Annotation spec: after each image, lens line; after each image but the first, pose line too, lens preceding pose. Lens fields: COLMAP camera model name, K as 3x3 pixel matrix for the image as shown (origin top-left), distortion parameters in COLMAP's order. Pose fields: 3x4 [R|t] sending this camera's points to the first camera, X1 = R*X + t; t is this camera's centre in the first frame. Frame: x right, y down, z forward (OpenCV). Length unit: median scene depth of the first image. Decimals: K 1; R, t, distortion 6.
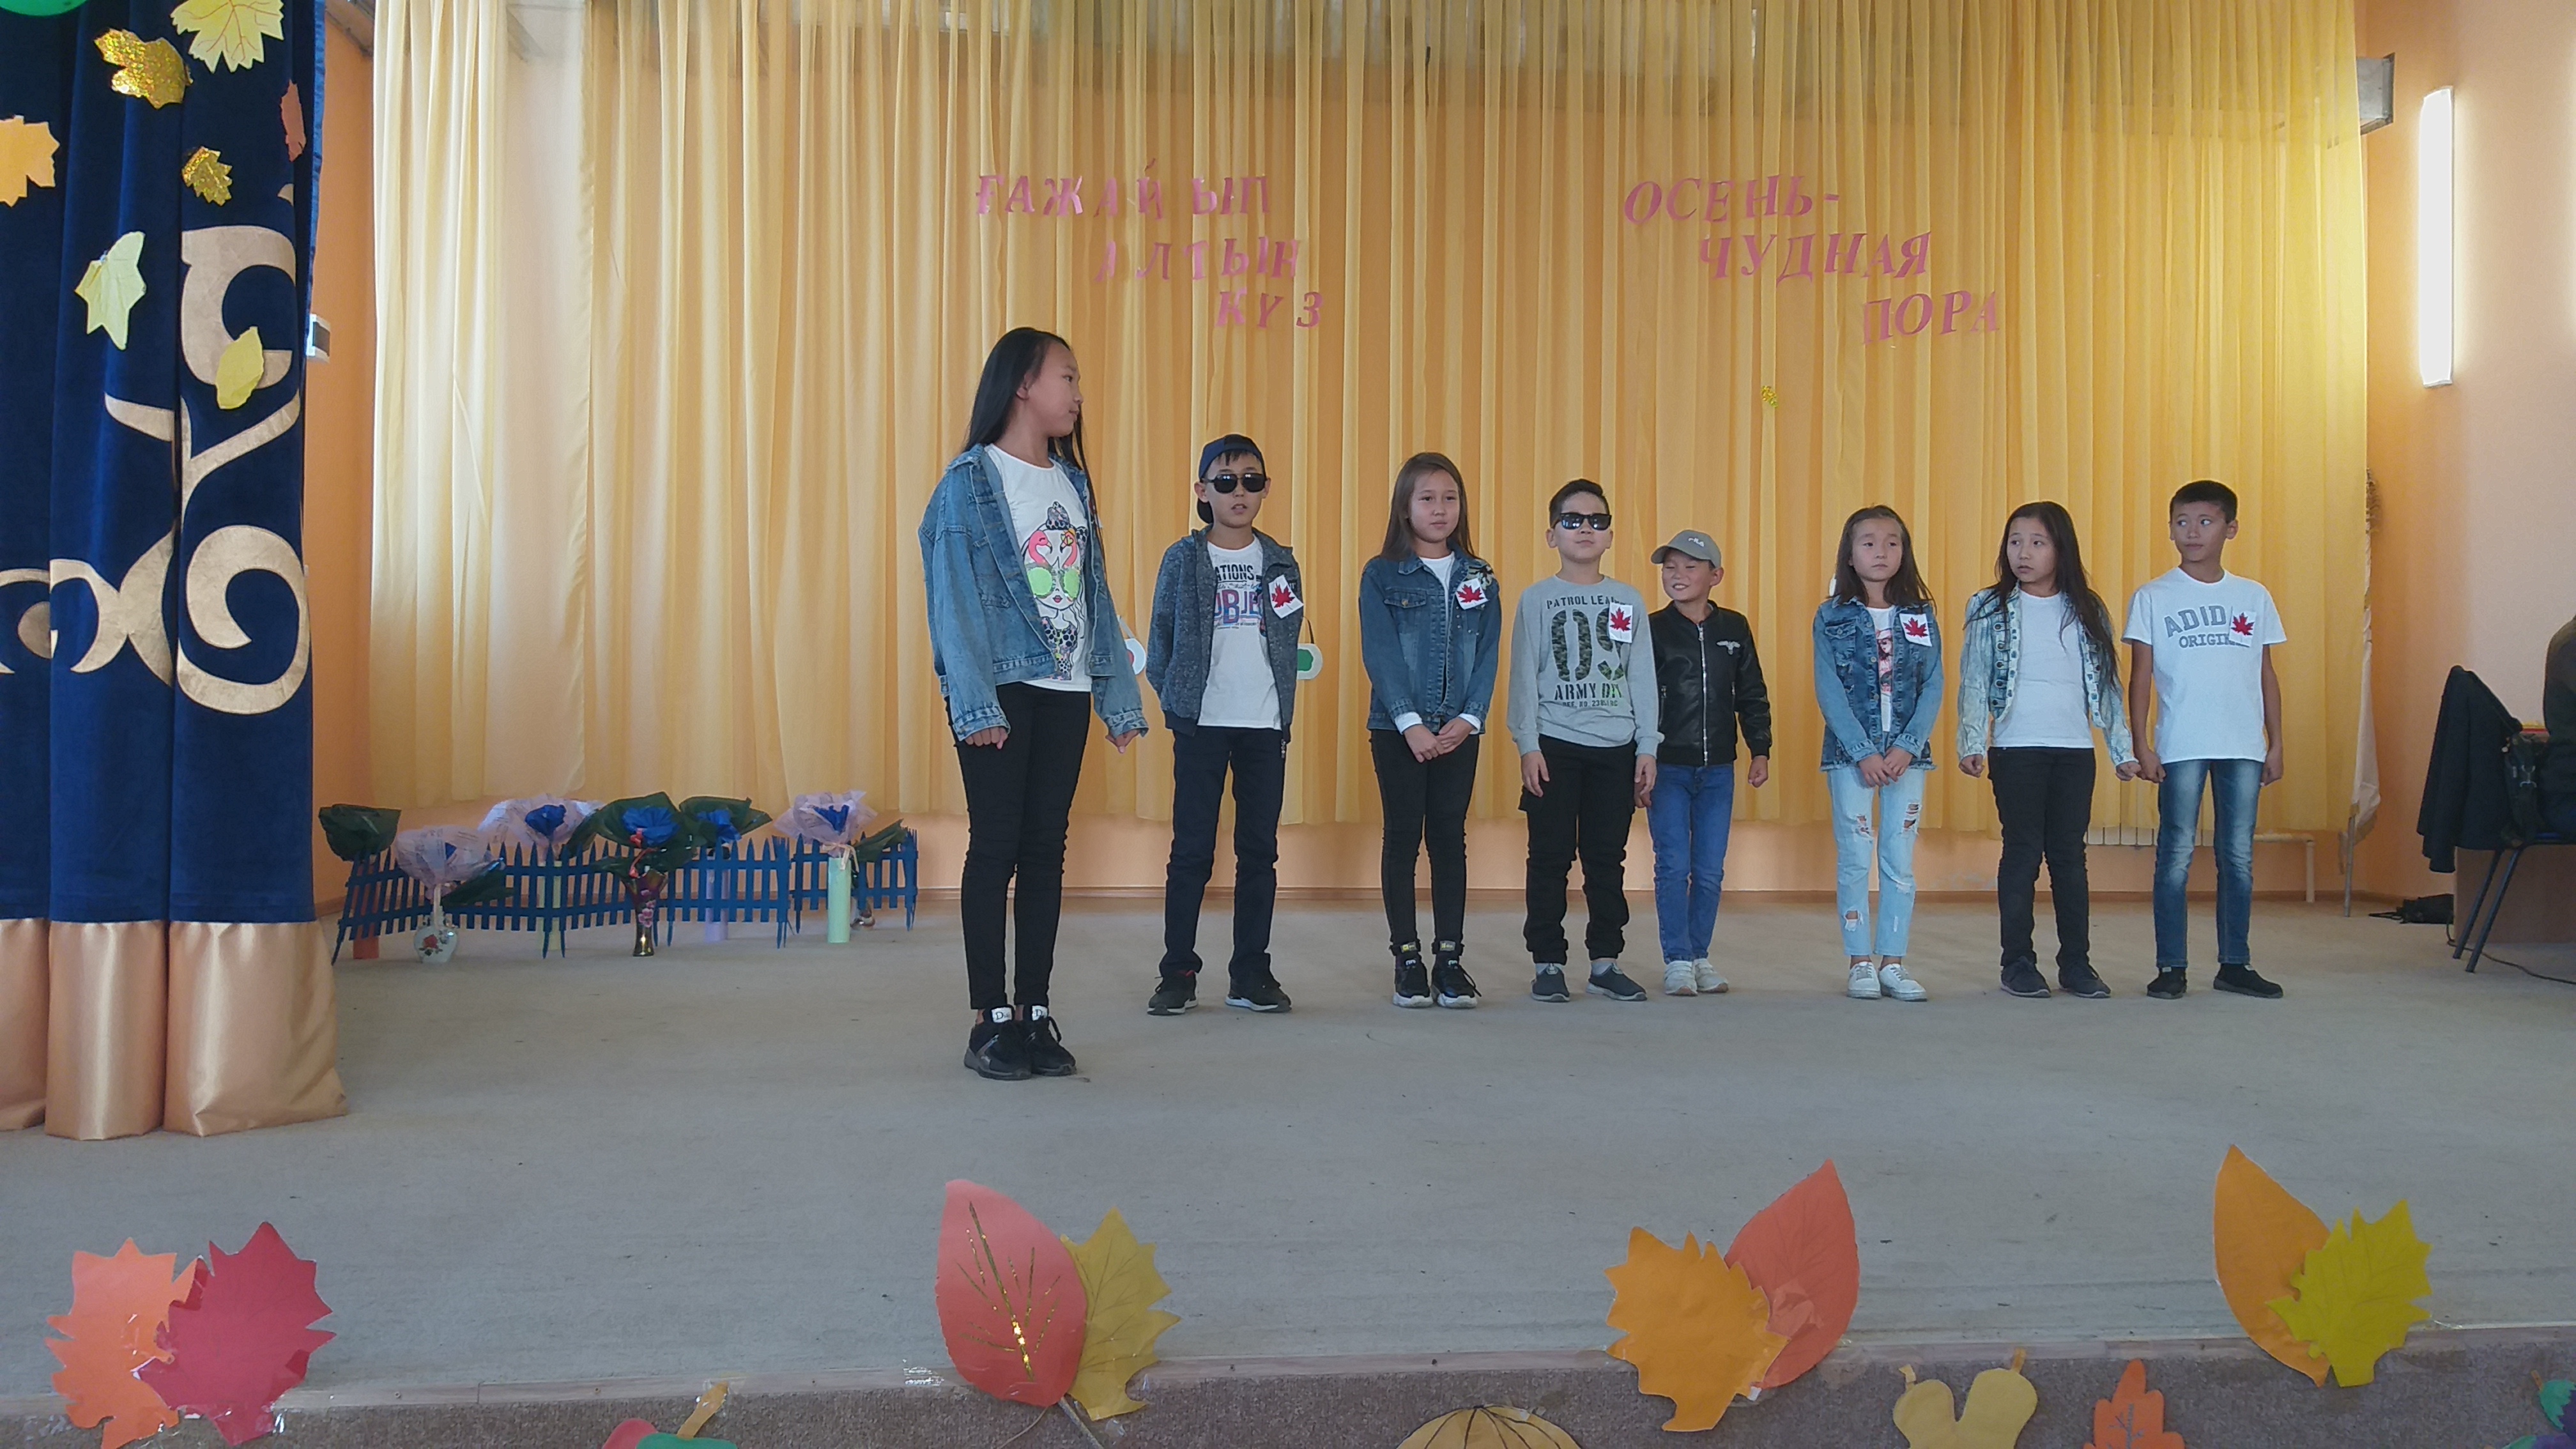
lens RADIAL K [[1977.0, 0, 1288.0], [0, 1977.0, 724.5], [0, 0, 1]] dist [0.068038, -0.134894]
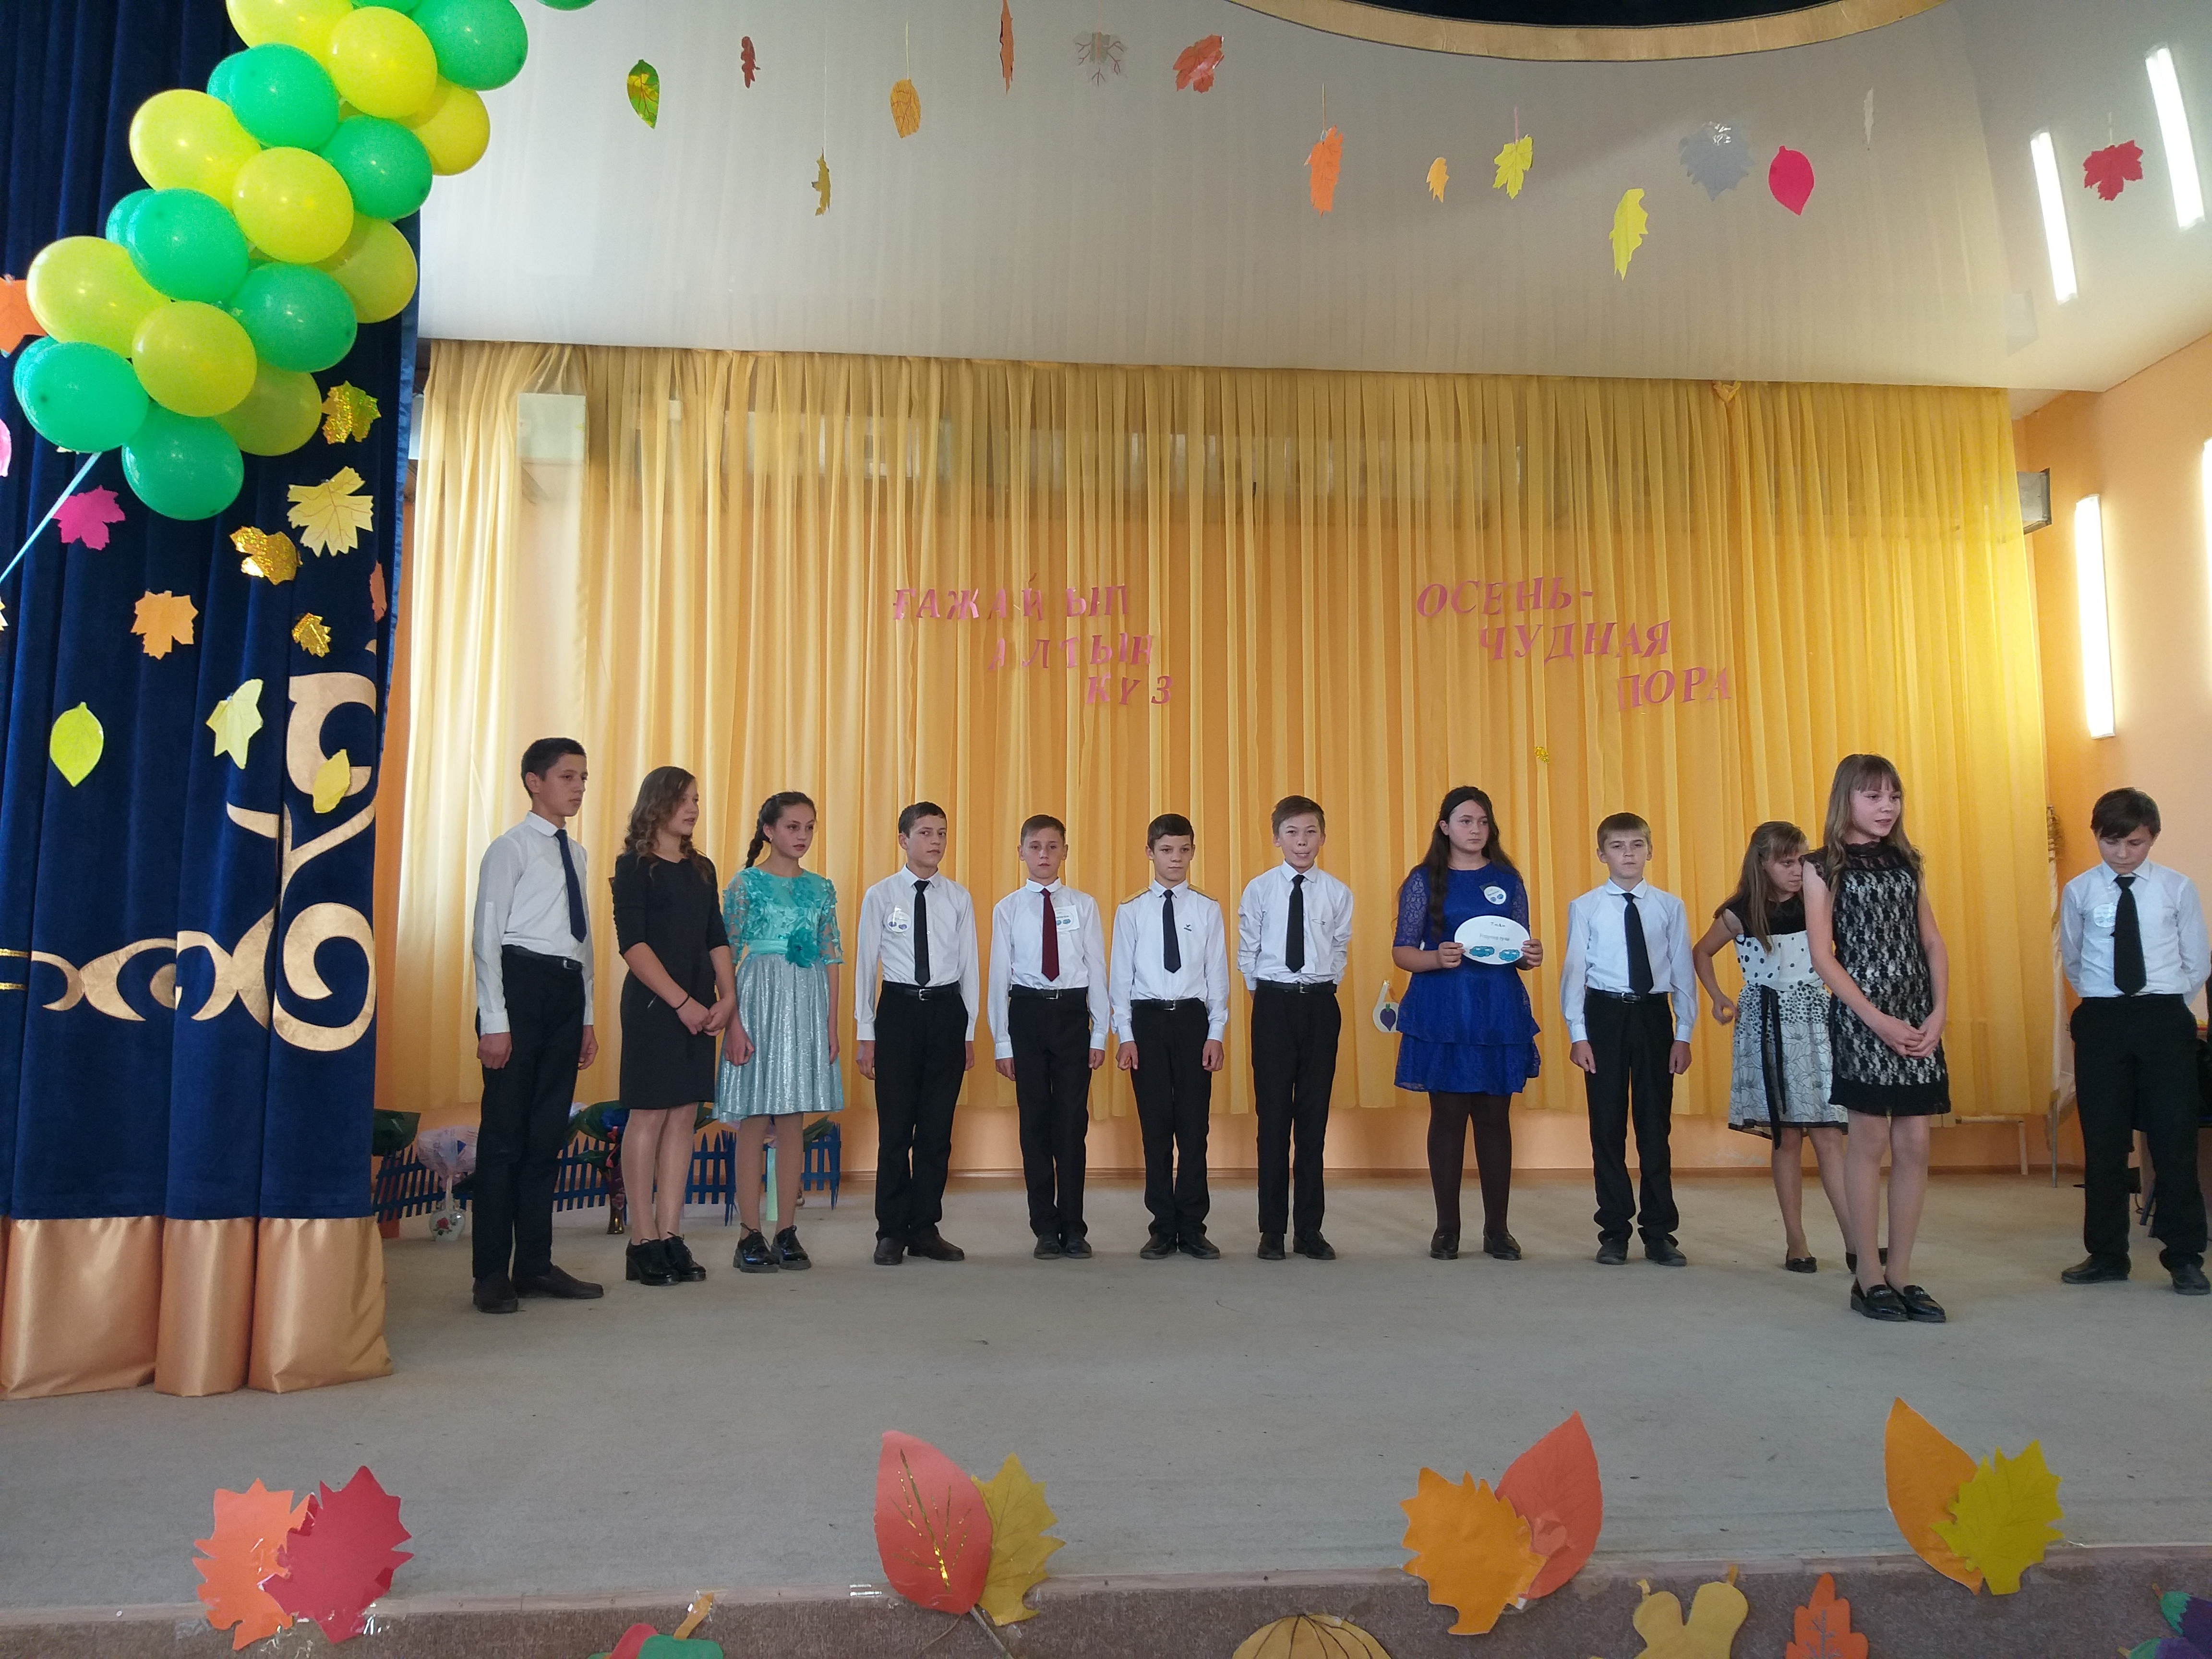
lens RADIAL K [[1699.1, 0, 1106.0], [0, 1699.1, 829.5], [0, 0, 1]] dist [0.056604, -0.110677]
pose [[0.999614, -0.012322, -0.024899, 0.001523], [0.009564, 0.994108, -0.107975, -0.011244], [0.026083, 0.107696, 0.993842, -0.041910]]
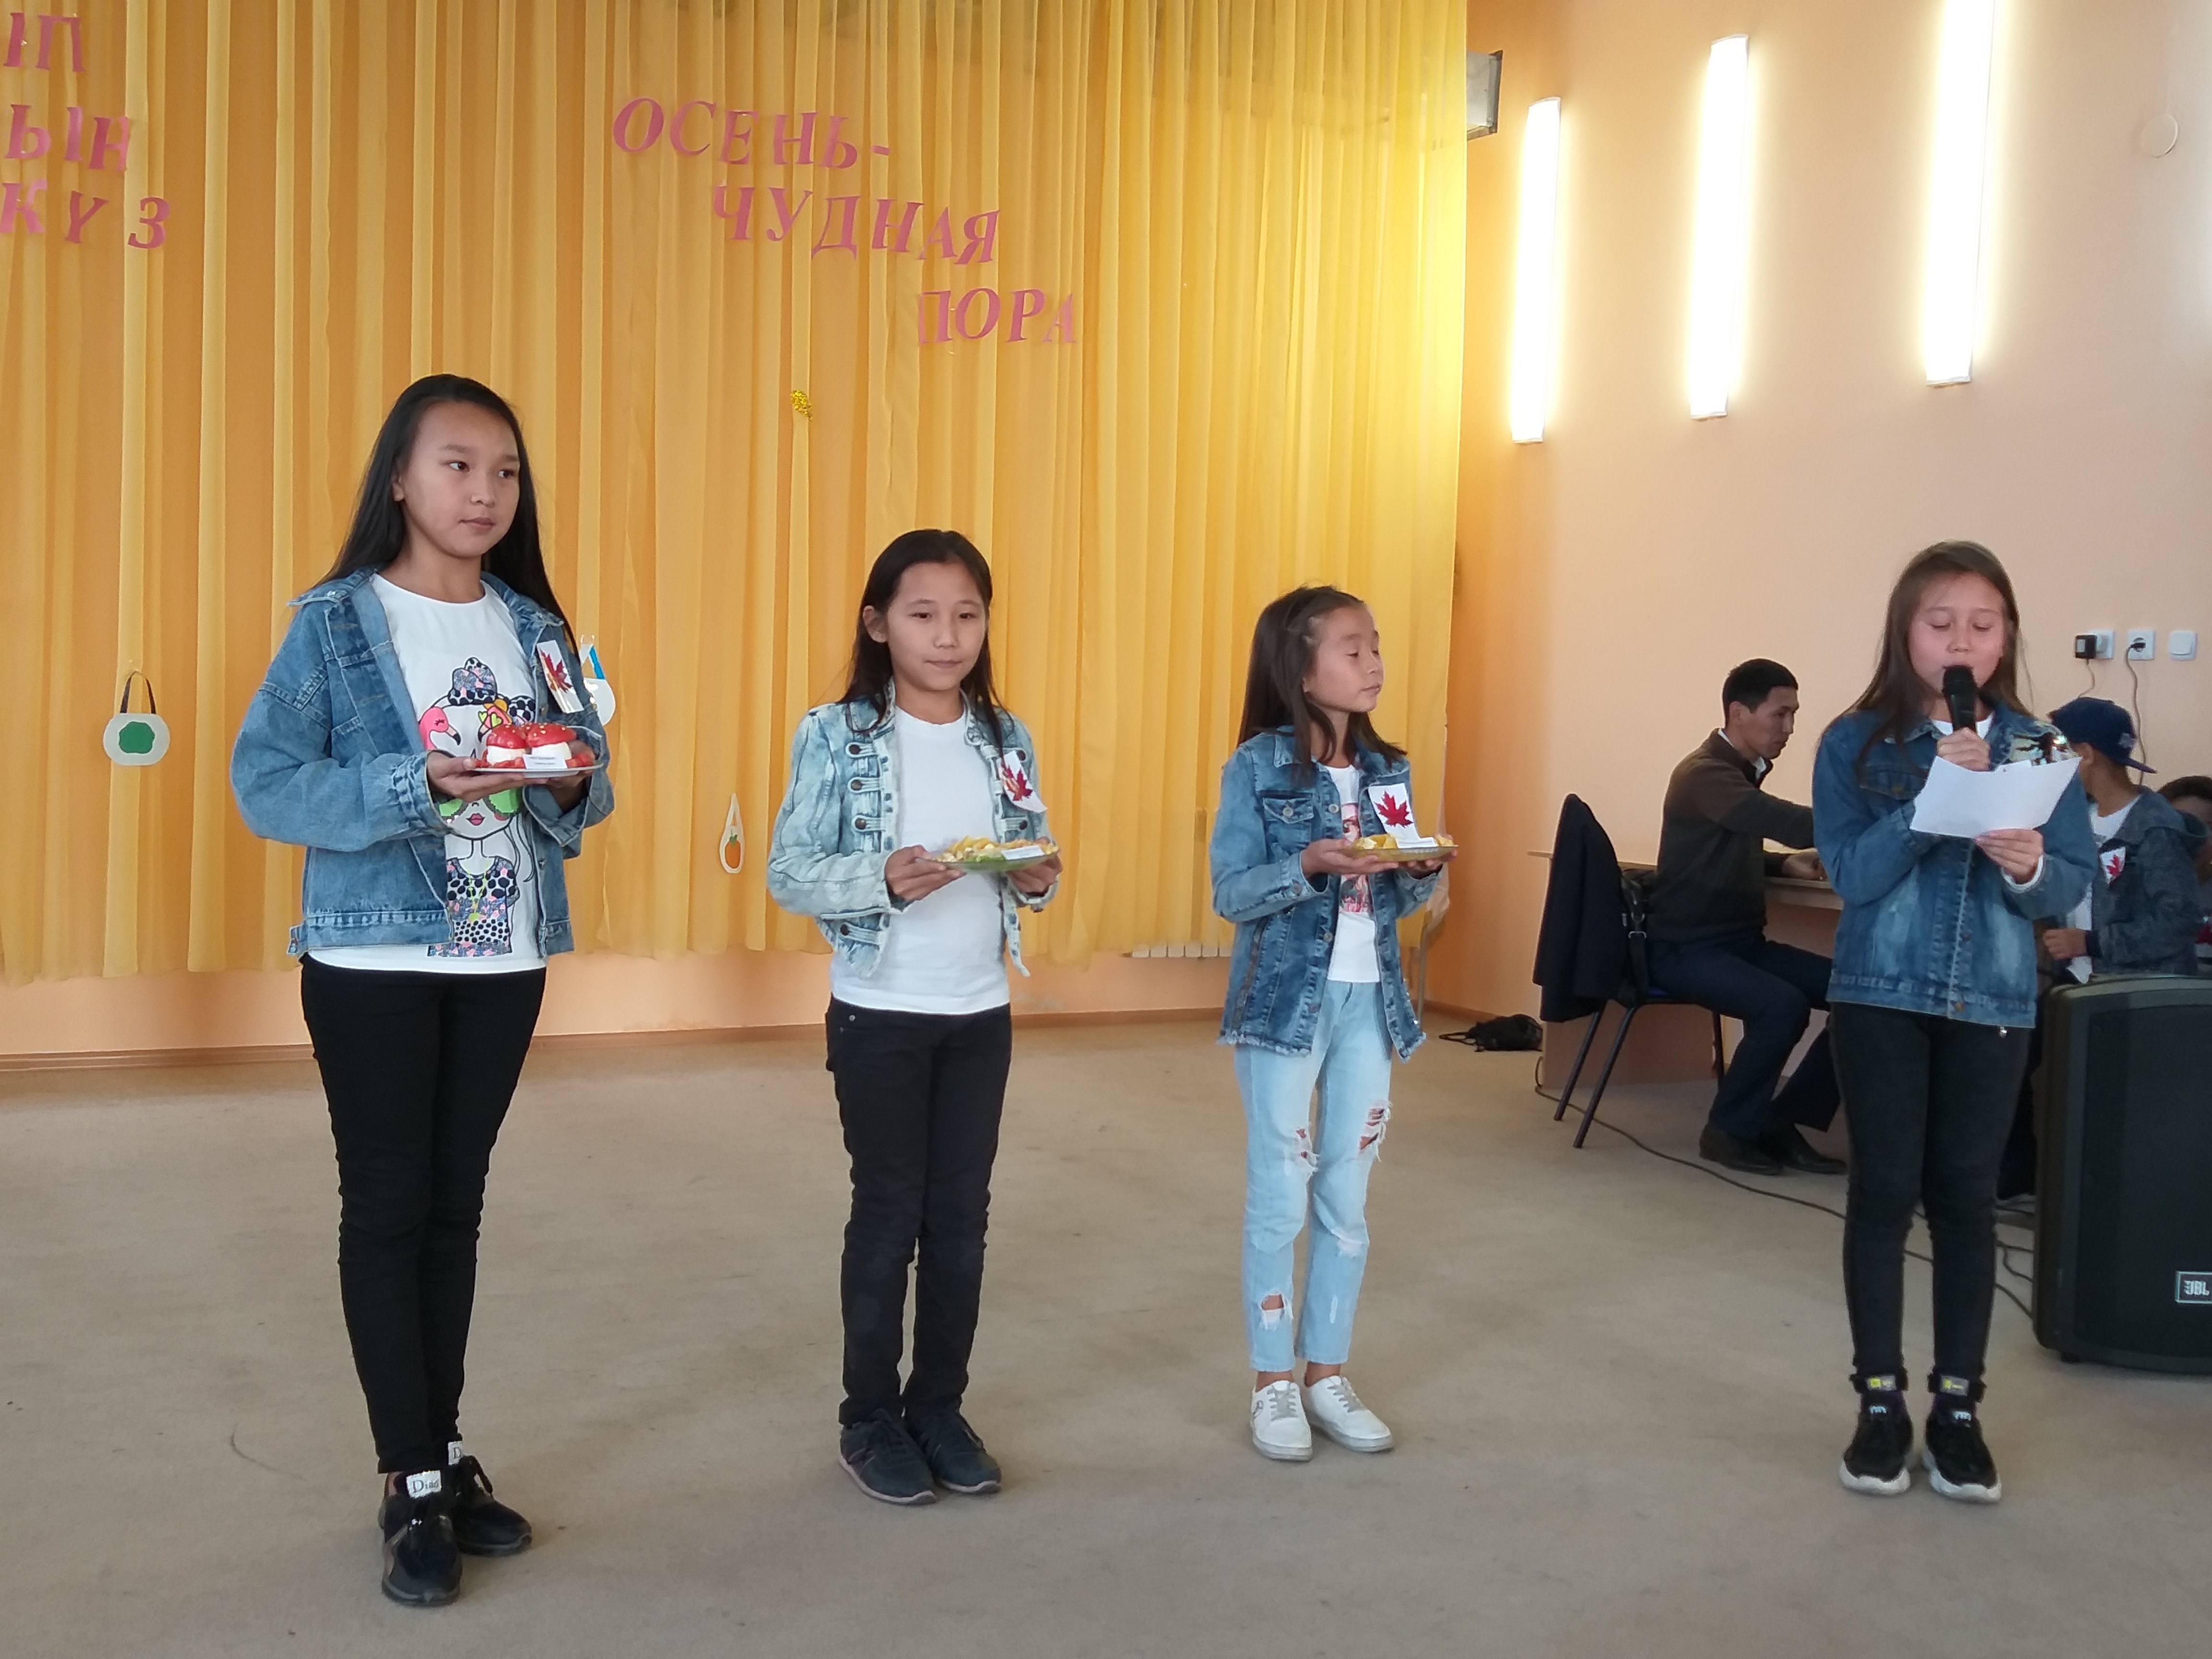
lens RADIAL K [[2305.8, 0, 1106.0], [0, 2305.8, 829.5], [0, 0, 1]] dist [0.137958, -0.262873]
pose [[0.923267, 0.003391, 0.384145, 0.006153], [-0.025526, 0.998293, 0.052538, -0.056899], [-0.383311, -0.058312, 0.921777, 0.127004]]
